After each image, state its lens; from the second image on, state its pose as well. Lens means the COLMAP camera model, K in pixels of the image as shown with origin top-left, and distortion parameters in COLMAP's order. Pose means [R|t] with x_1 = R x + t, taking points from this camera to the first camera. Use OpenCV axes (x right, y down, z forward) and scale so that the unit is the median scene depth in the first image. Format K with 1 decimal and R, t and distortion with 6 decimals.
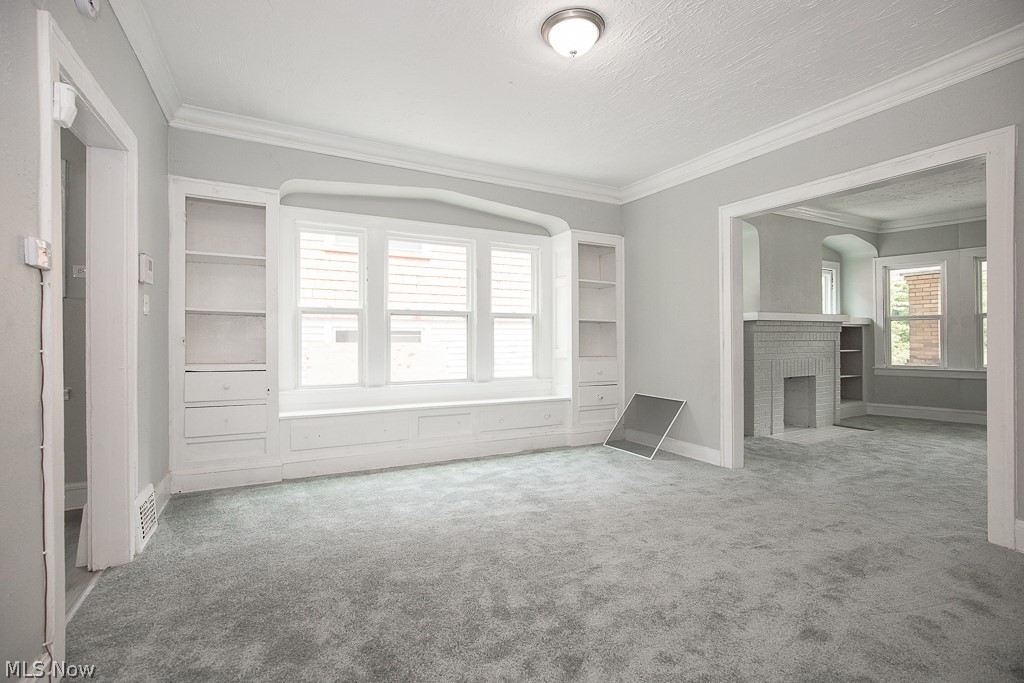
lens RADIAL K [[474.0, 0, 511.7], [0, 474.0, 342.6], [0, 0, 1]] dist [-0.022209, -0.000750]
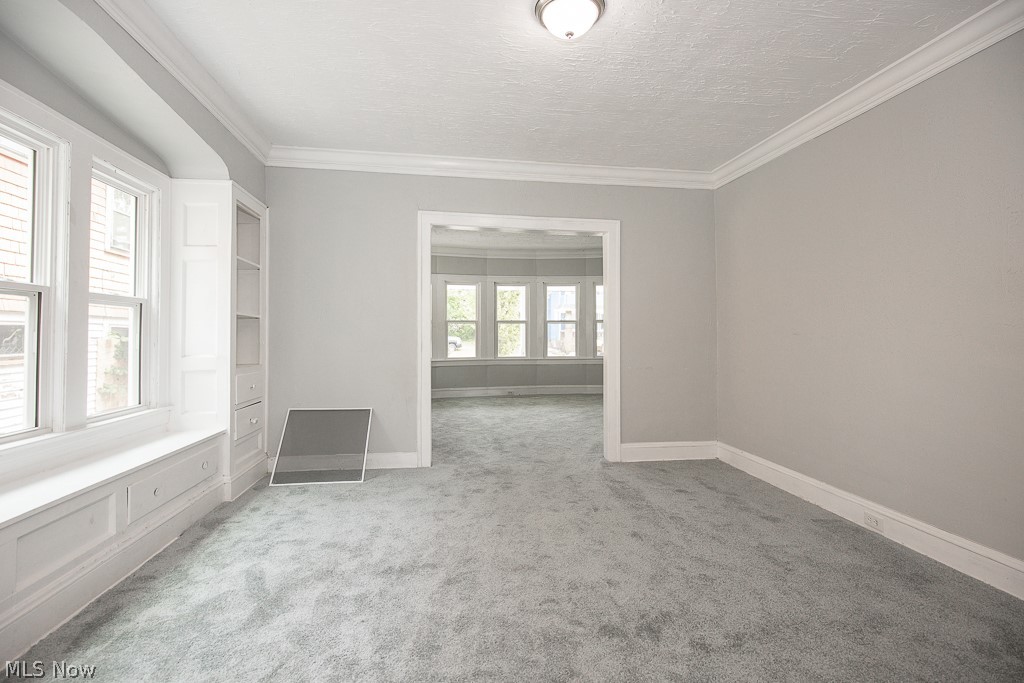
lens RADIAL K [[474.8, 0, 522.0], [0, 474.8, 316.4], [0, 0, 1]] dist [0.000566, 0.000427]
pose [[0.347819, 0.040400, 0.936691, -0.480885], [0.013925, 0.998738, -0.048247, -0.004955], [-0.937458, 0.029824, 0.346818, 0.499882]]
